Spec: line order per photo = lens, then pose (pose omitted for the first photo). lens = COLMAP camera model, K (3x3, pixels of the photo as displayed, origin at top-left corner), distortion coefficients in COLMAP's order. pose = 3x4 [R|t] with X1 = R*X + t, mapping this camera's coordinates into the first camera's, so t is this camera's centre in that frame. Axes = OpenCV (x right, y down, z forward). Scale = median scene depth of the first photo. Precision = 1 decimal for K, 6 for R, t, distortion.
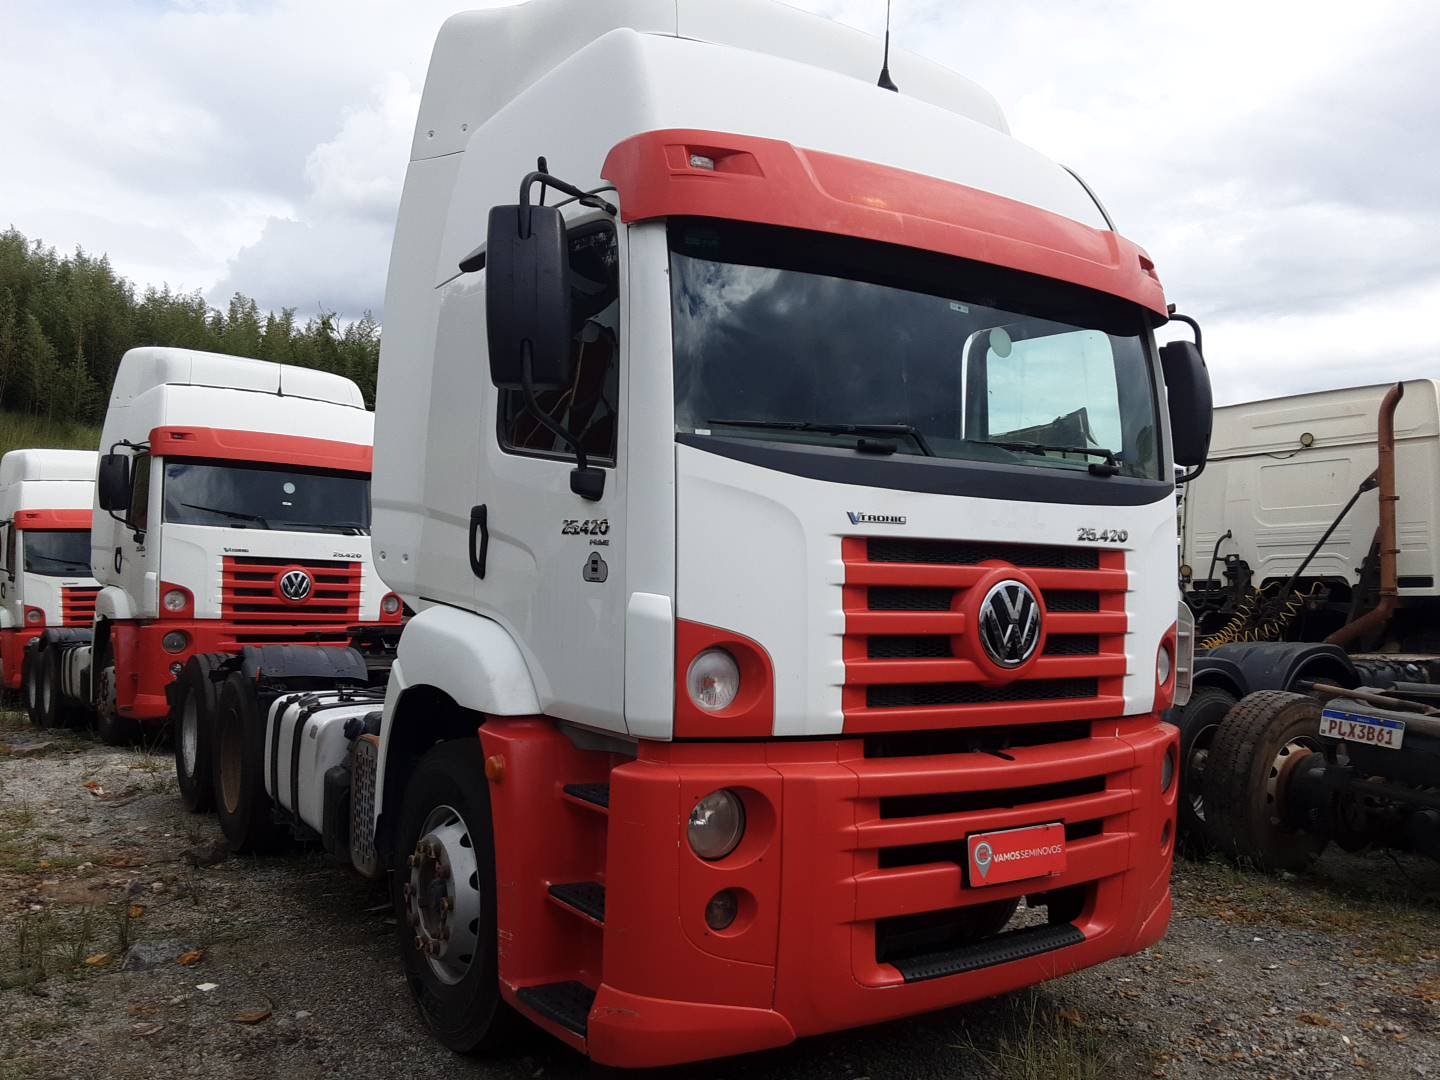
lens RADIAL K [[1217.7, 0, 768.5], [0, 1217.7, 525.8], [0, 0, 1]] dist [0.065911, -0.079330]
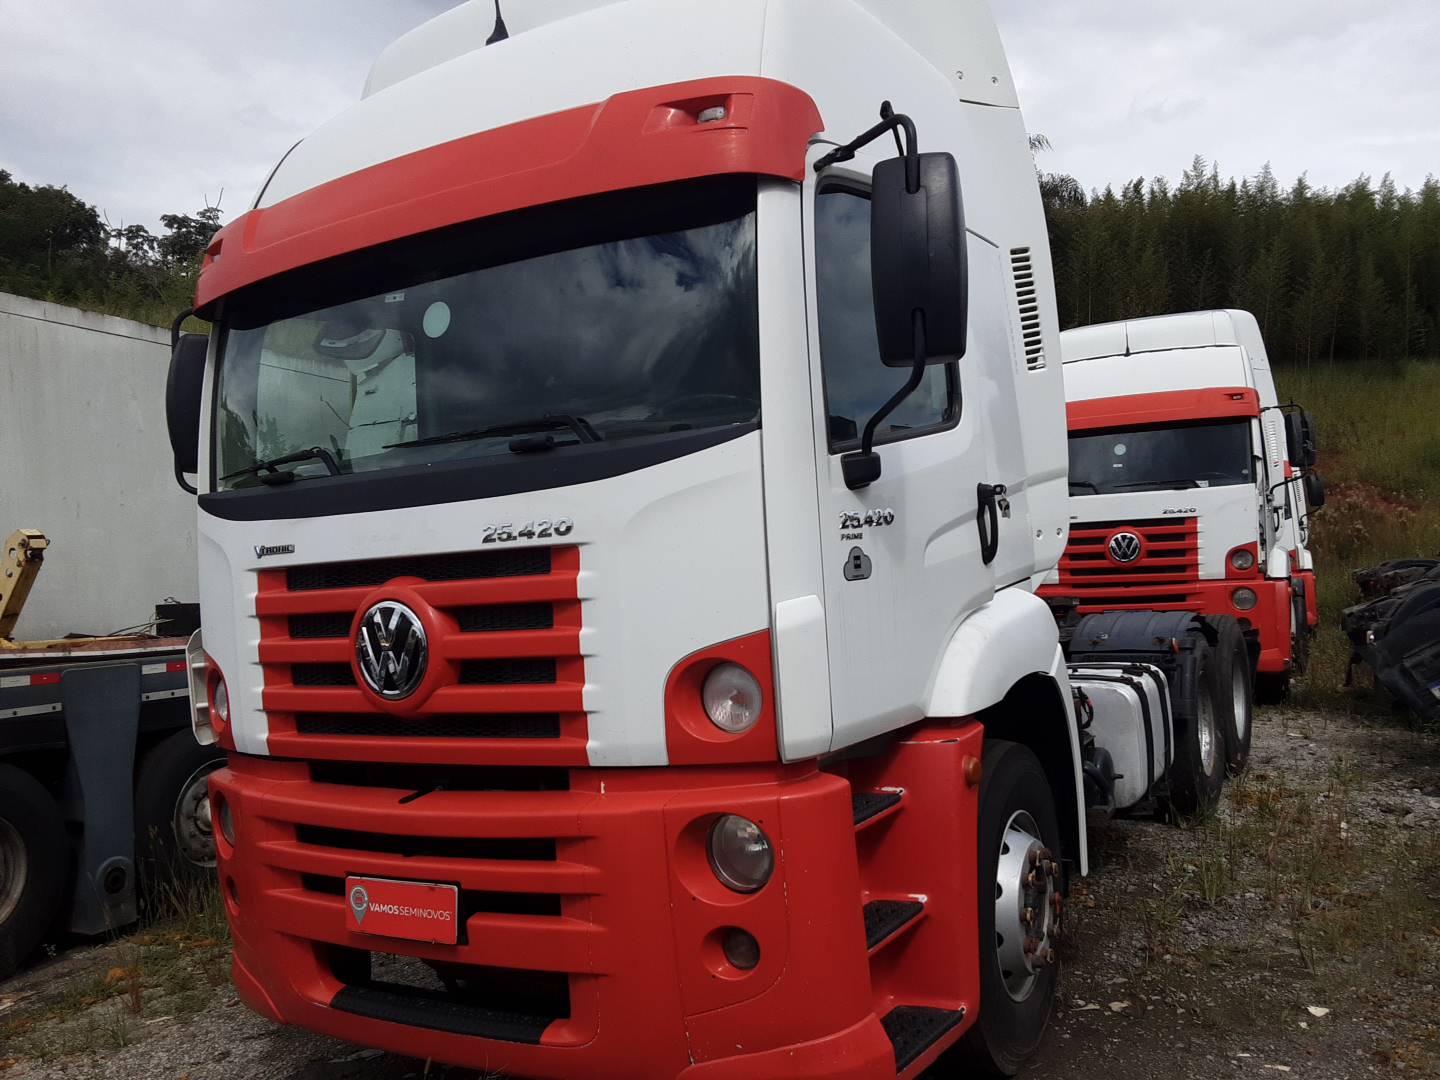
lens RADIAL K [[1217.7, 0, 728.0], [0, 1217.7, 536.7], [0, 0, 1]] dist [0.065911, -0.079330]
pose [[0.401273, -0.061201, -0.913911, 1.042202], [0.121429, 0.992513, -0.013148, 0.037479], [0.907874, -0.105699, 0.405701, 0.815556]]
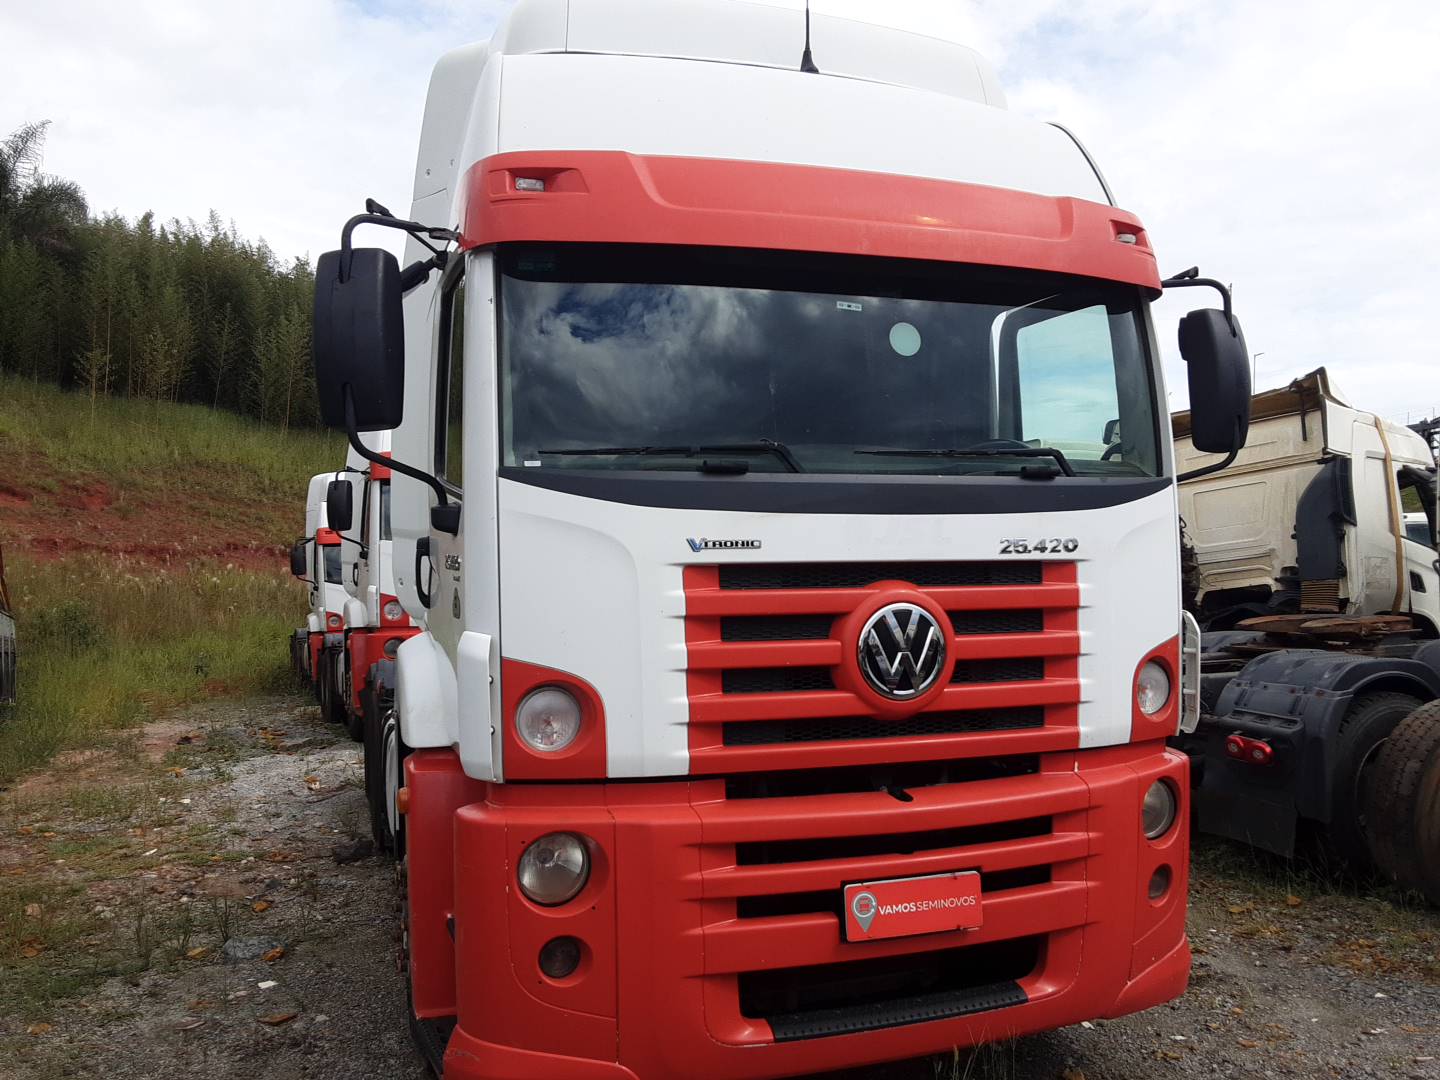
lens RADIAL K [[1217.7, 0, 758.5], [0, 1217.7, 525.6], [0, 0, 1]] dist [0.065911, -0.079330]
pose [[0.962283, -0.040460, -0.269026, 0.321189], [0.044326, 0.998983, 0.008312, -0.023477], [0.268416, -0.019923, 0.963097, 0.094569]]
